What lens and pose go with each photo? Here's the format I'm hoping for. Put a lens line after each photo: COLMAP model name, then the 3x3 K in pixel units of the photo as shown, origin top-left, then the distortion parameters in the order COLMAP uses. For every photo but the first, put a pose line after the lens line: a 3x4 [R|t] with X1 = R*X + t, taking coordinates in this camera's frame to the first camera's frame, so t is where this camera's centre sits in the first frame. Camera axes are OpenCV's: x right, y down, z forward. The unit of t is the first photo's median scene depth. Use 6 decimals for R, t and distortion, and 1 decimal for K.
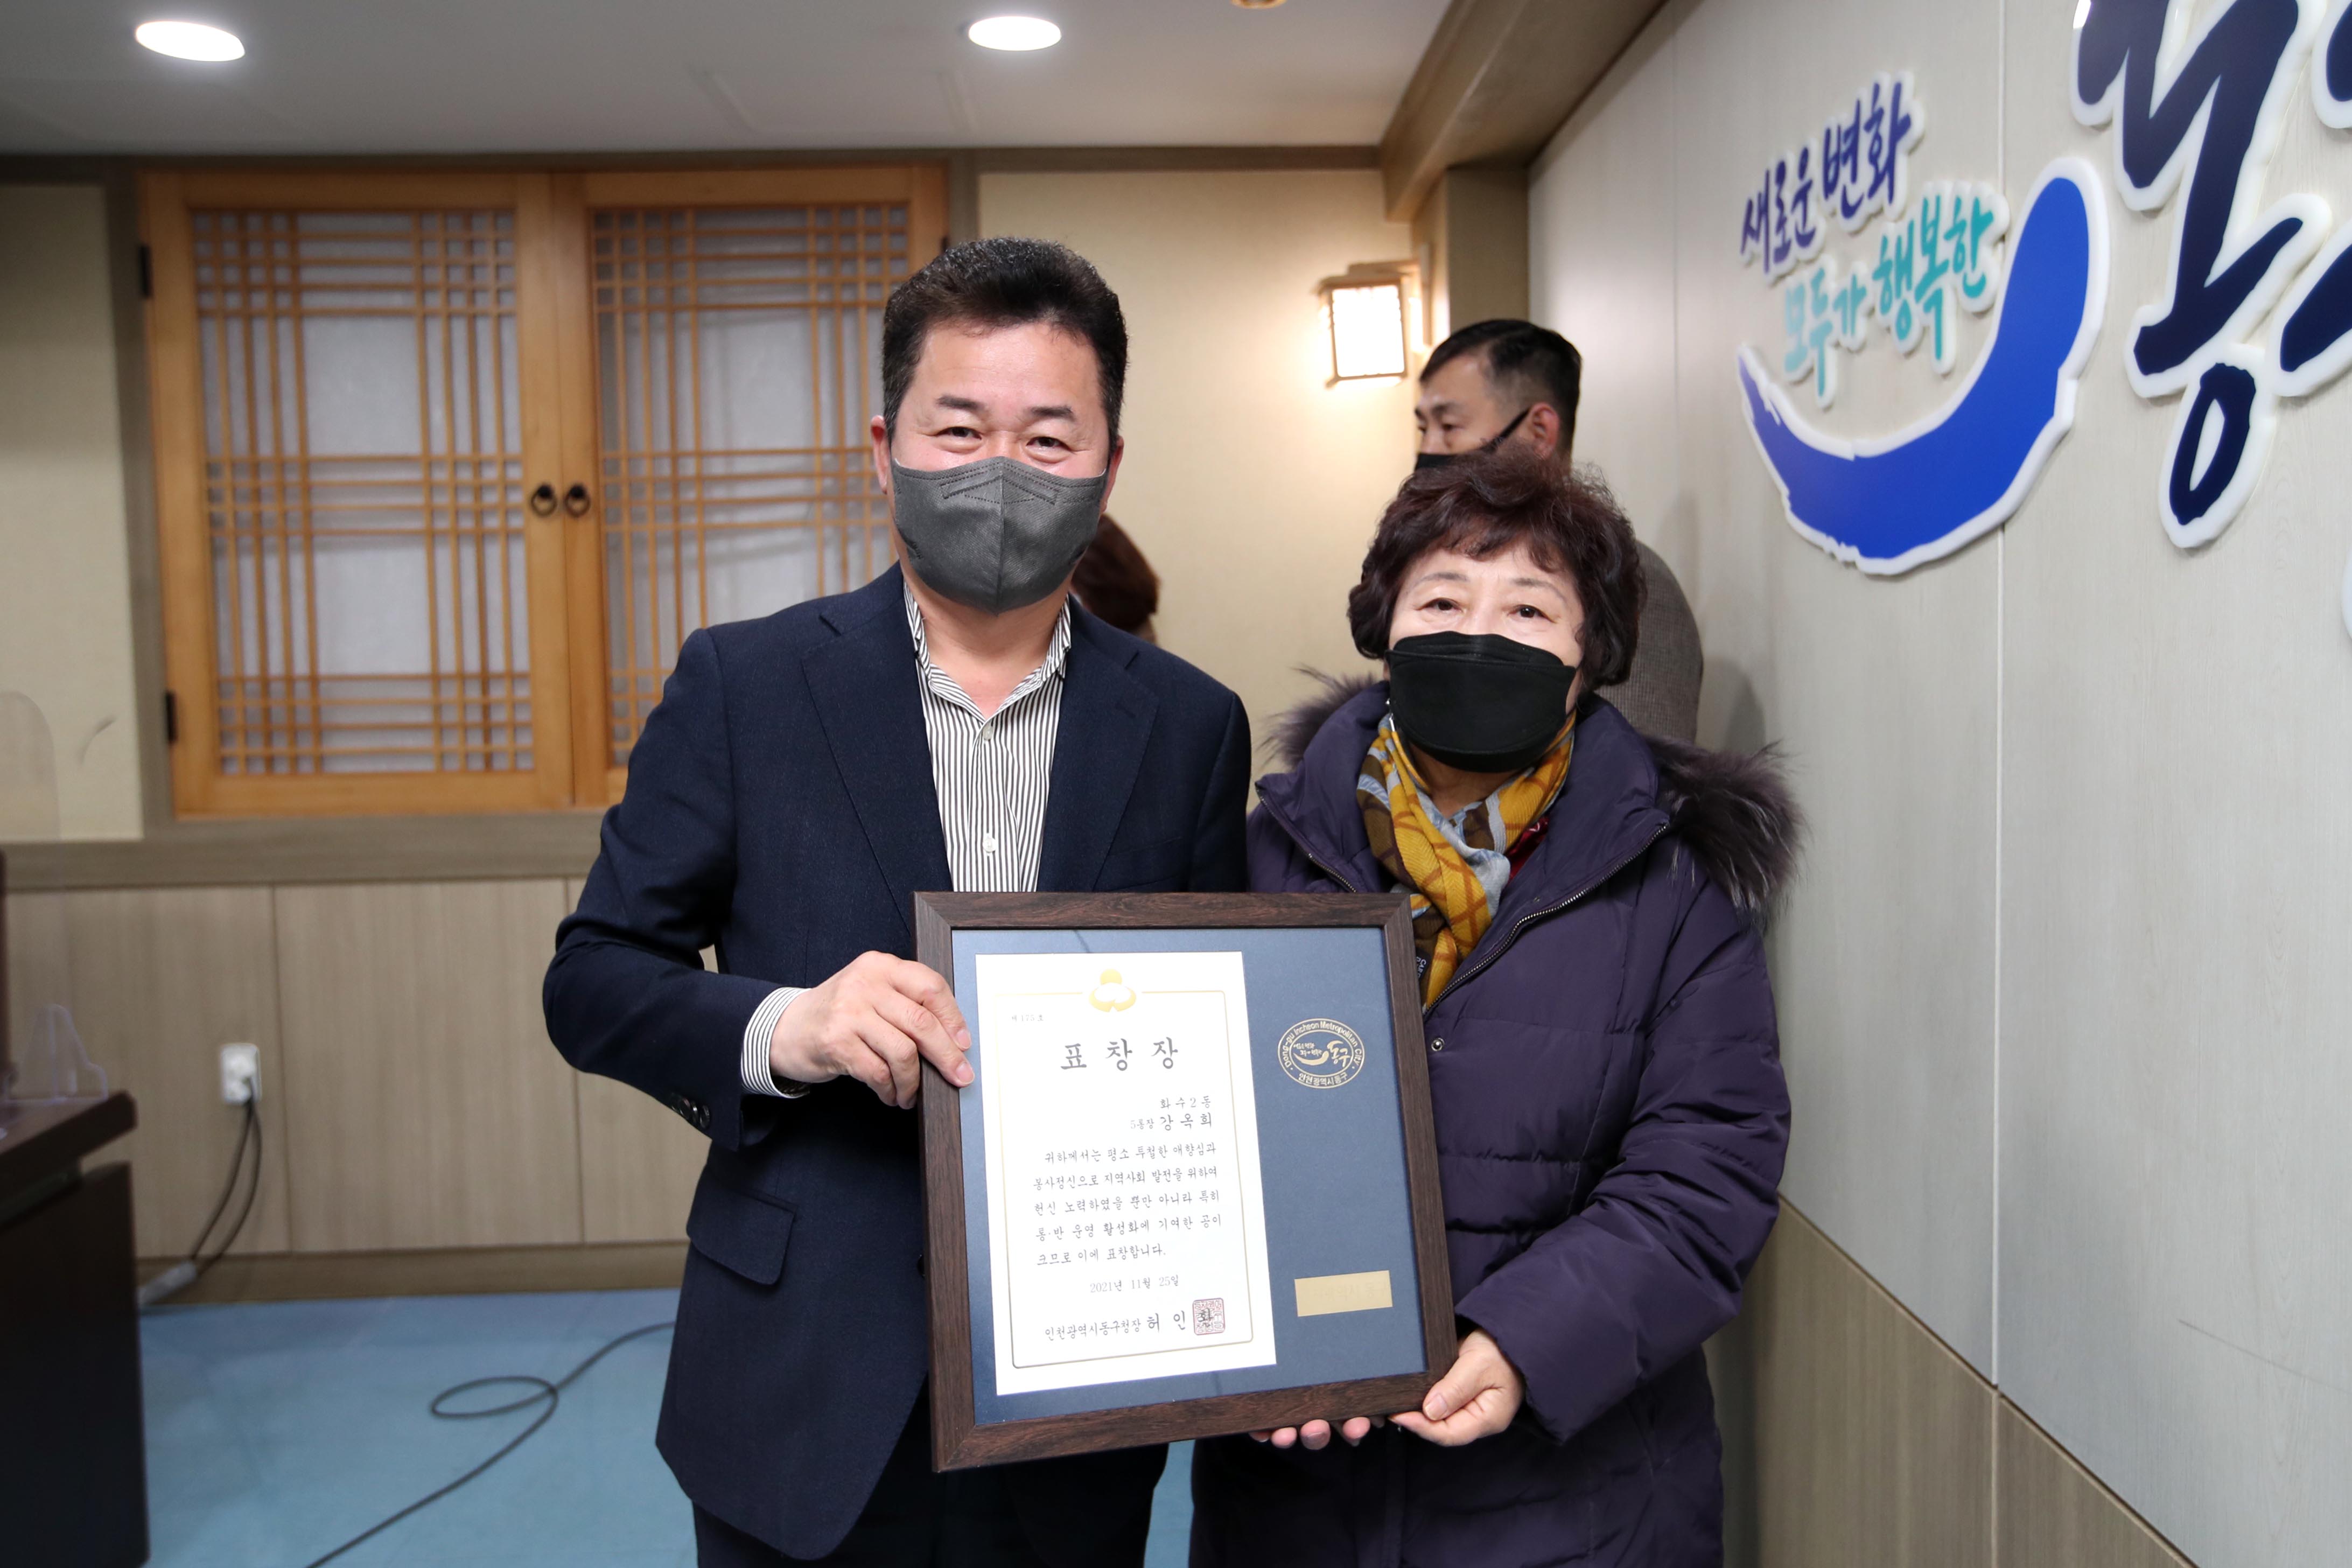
lens RADIAL K [[1940.7, 0, 1210.9], [0, 1940.7, 745.0], [0, 0, 1]] dist [-0.016765, 0.080489]
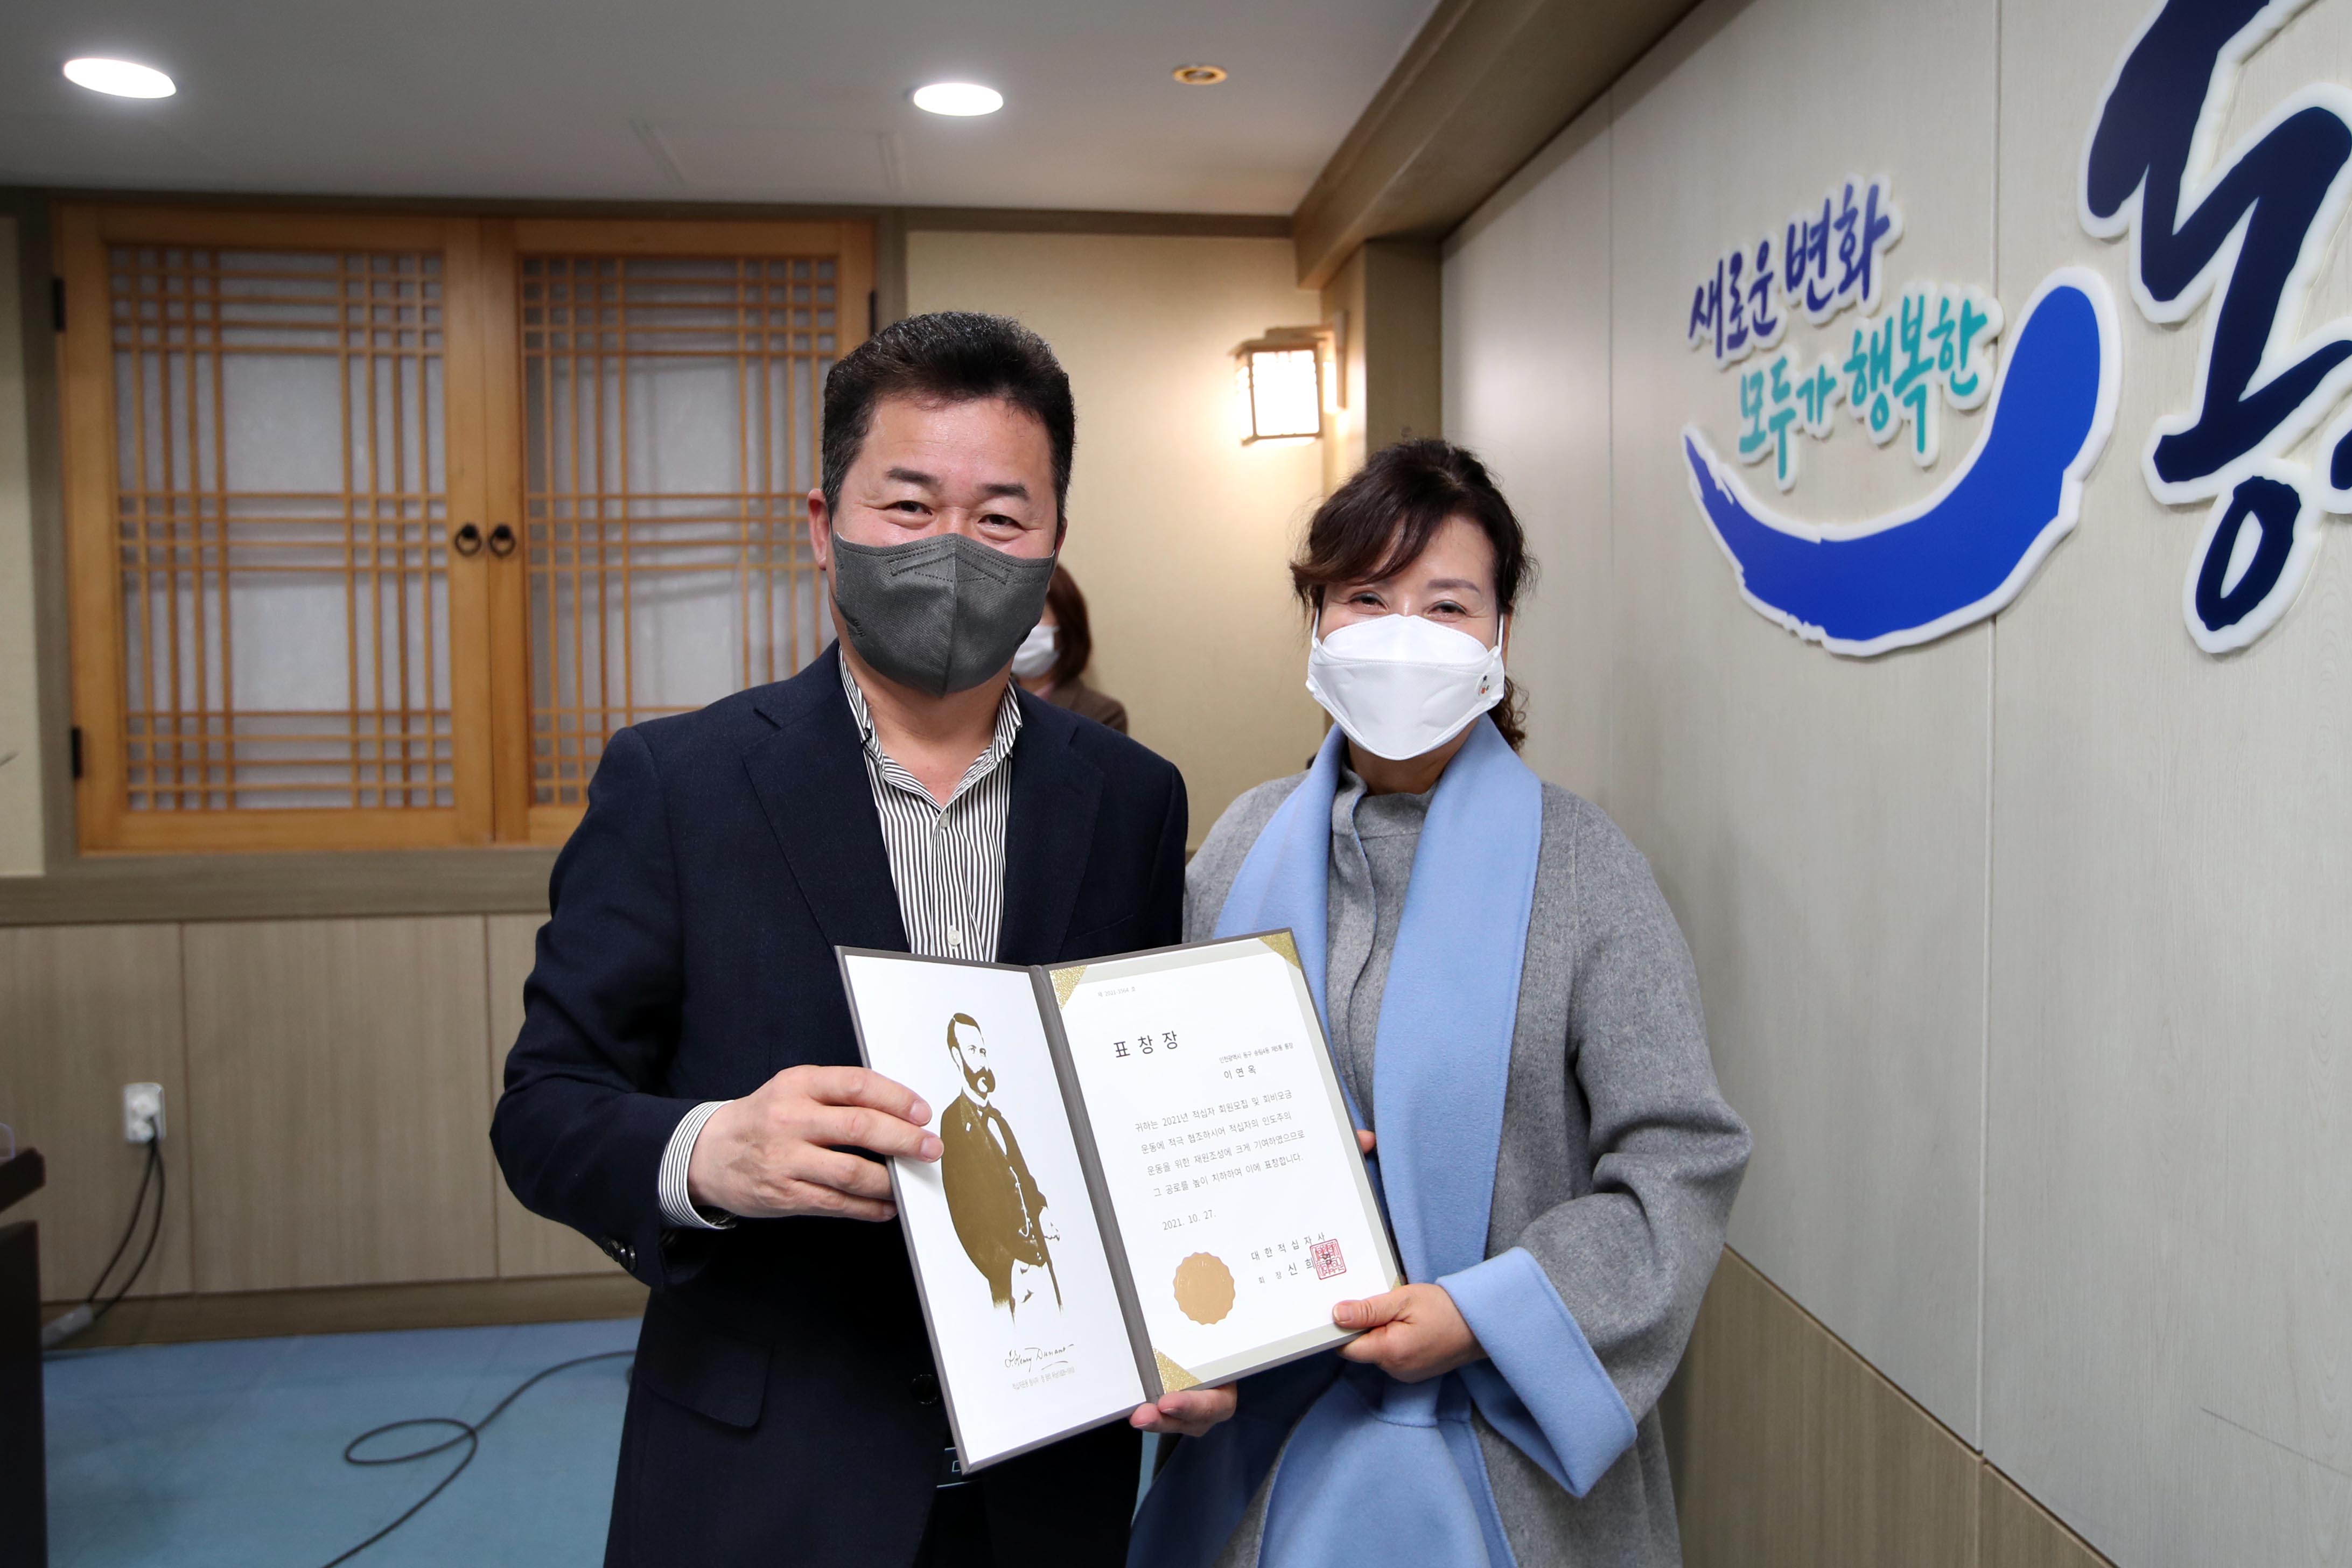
lens RADIAL K [[1807.3, 0, 1215.0], [0, 1807.3, 728.2], [0, 0, 1]] dist [-0.030175, 0.069554]
pose [[0.996368, 0.007487, 0.084817, -0.035488], [-0.006045, 0.999833, -0.017249, -0.014535], [-0.084932, 0.016674, 0.996247, 0.034053]]
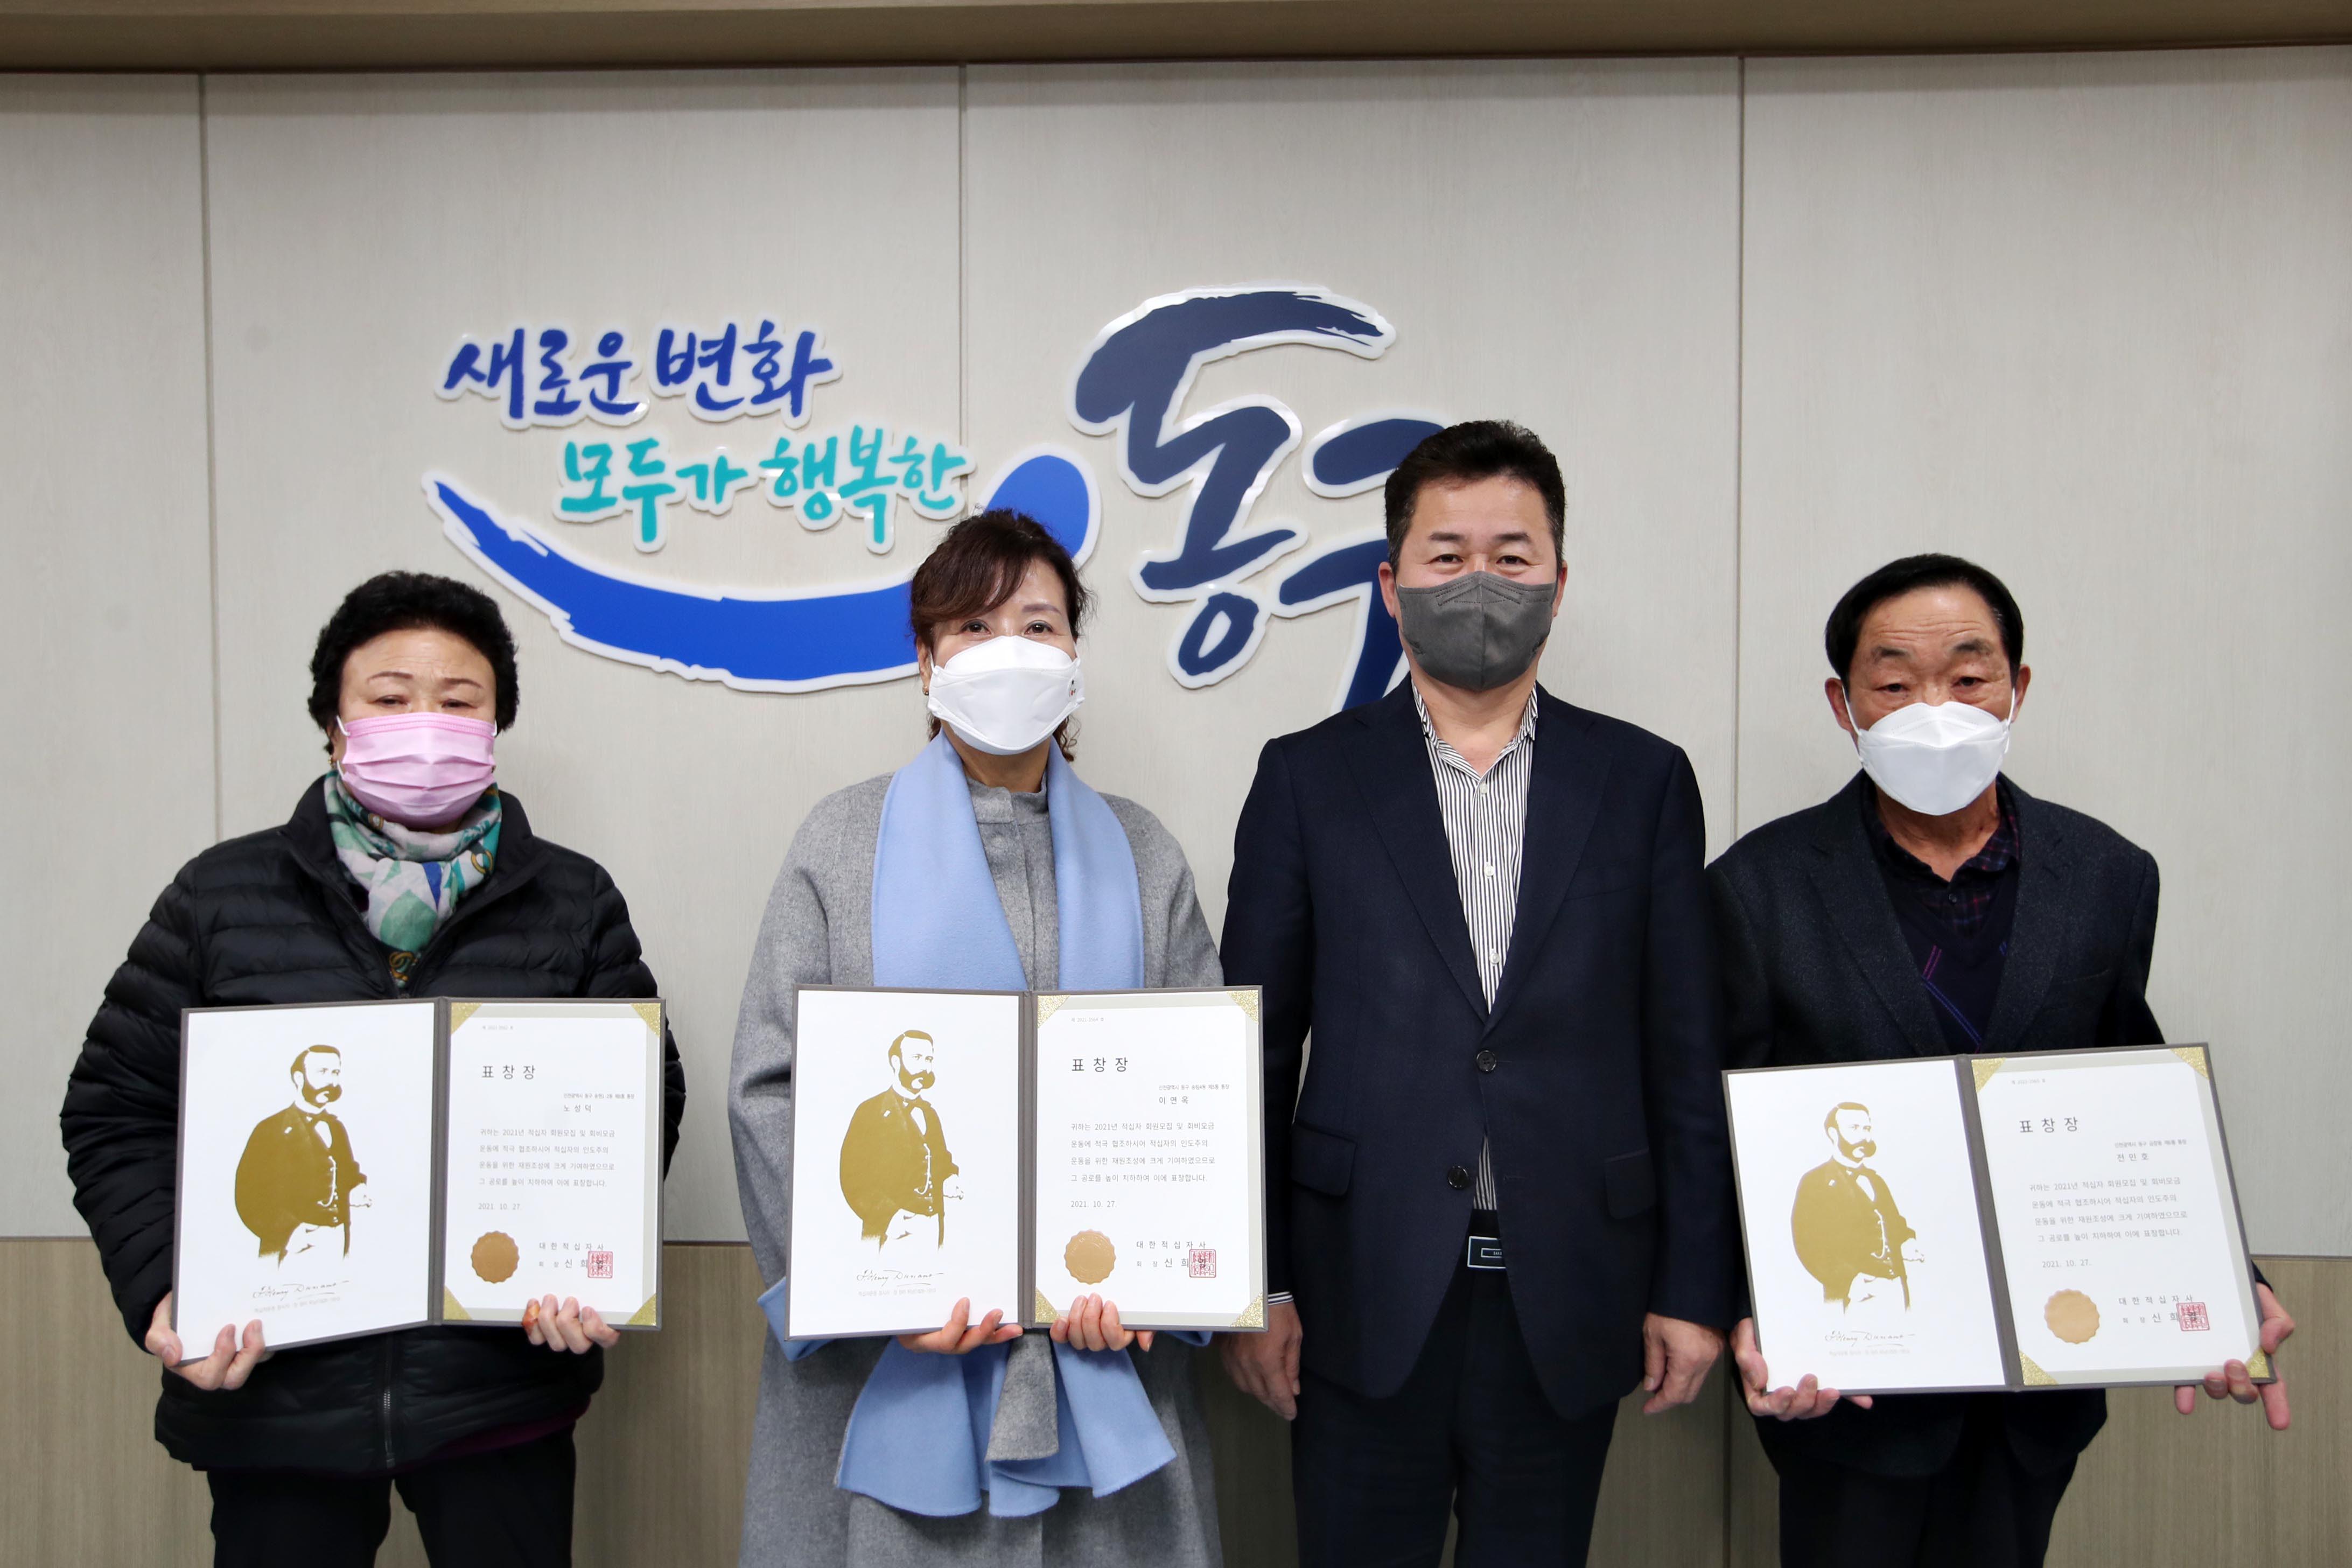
lens RADIAL K [[1717.8, 0, 1088.2], [0, 1717.8, 747.4], [0, 0, 1]] dist [0.015045, 0.002194]
pose [[0.081371, -0.004062, 0.996676, -0.380558], [0.060536, 0.998166, -0.000874, -0.017478], [-0.994844, 0.060406, 0.081468, 0.332564]]
